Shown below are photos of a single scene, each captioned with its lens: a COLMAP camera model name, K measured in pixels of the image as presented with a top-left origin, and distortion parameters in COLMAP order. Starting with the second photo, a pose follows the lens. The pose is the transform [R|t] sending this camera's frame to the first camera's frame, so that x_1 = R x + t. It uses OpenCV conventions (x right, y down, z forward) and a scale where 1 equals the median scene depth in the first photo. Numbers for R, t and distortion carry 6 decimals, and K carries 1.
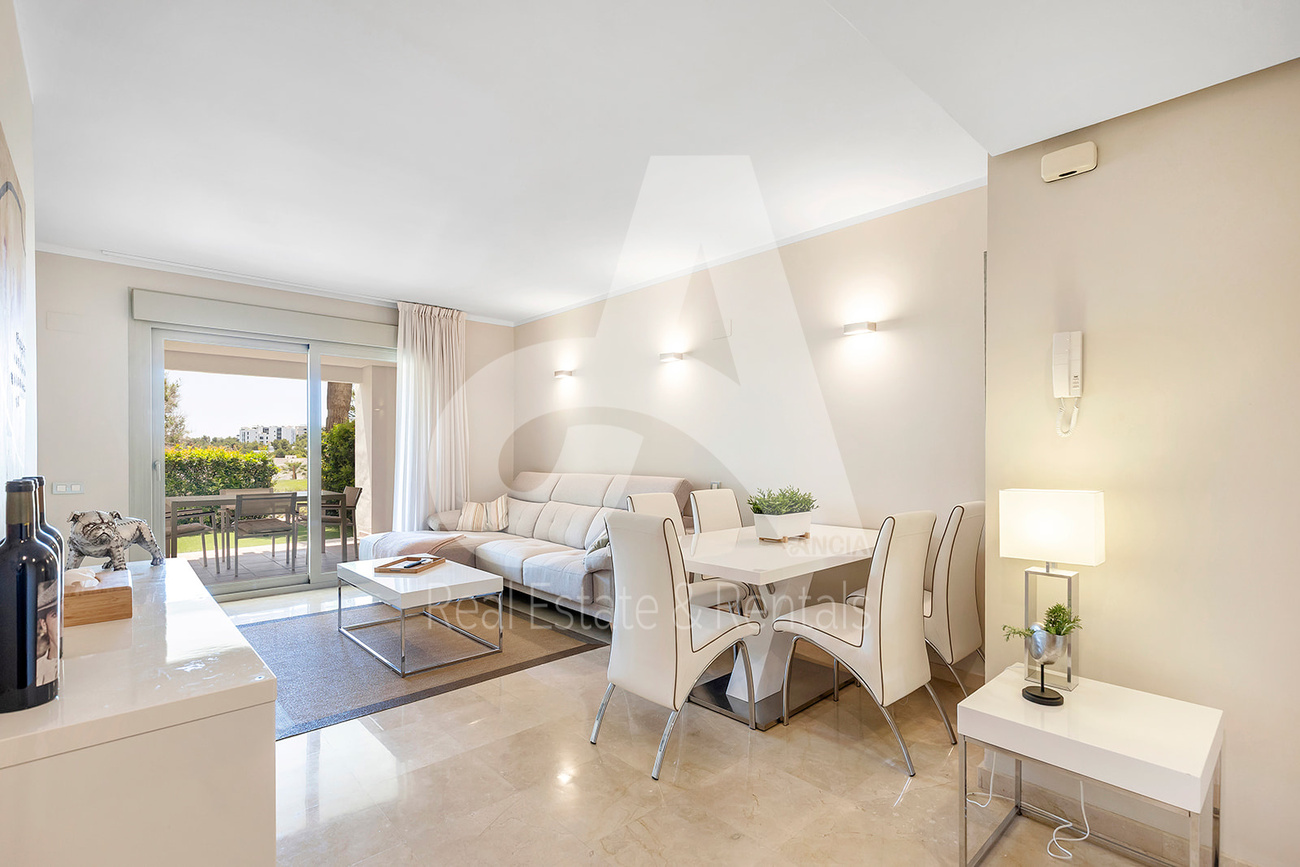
lens RADIAL K [[609.7, 0, 649.3], [0, 609.7, 446.0], [0, 0, 1]] dist [0.000231, -0.000453]
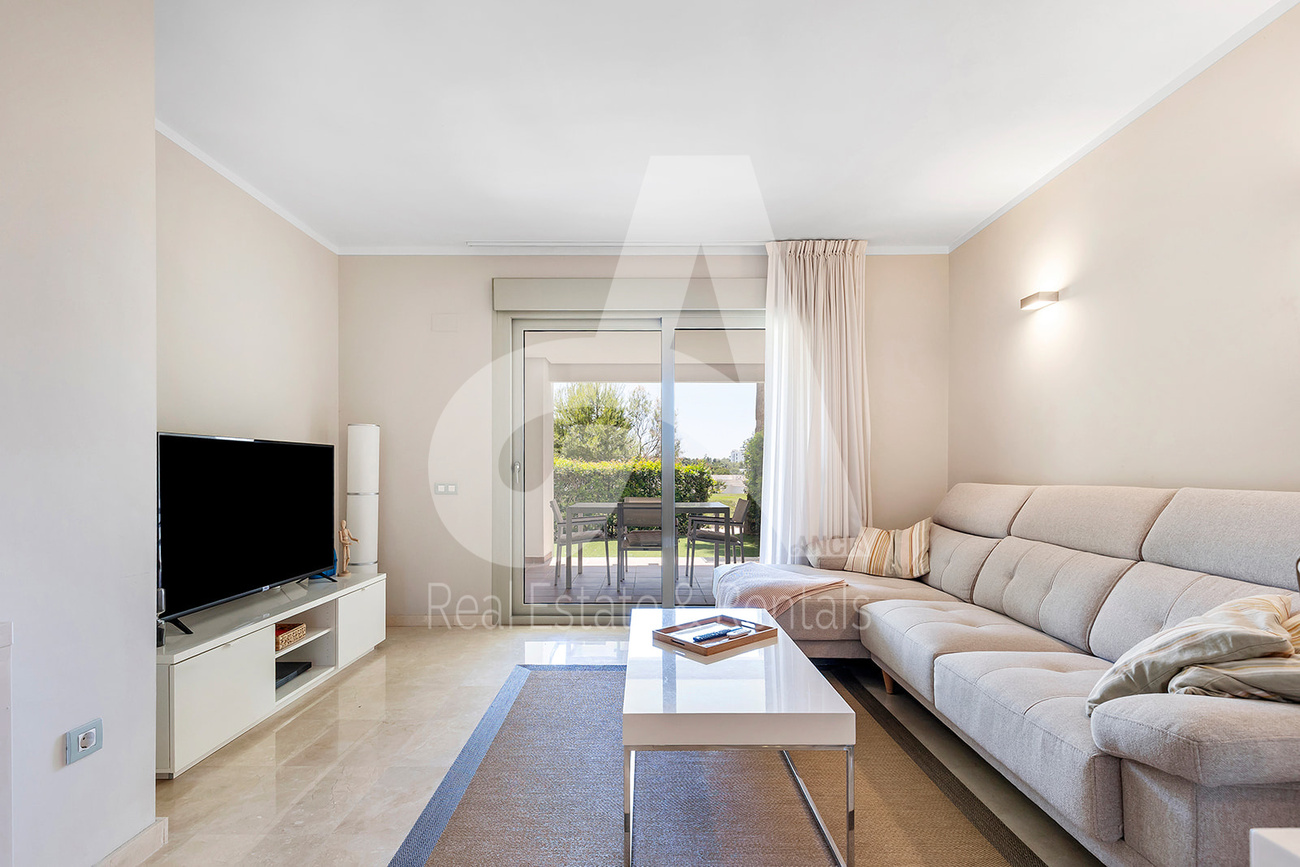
lens RADIAL K [[592.3, 0, 640.9], [0, 592.3, 471.3], [0, 0, 1]] dist [-0.001931, -0.001014]
pose [[0.731658, 0.002437, -0.681668, -0.043033], [0.004315, 0.999957, 0.008207, 0.026477], [0.681659, -0.008946, 0.731616, 0.382062]]
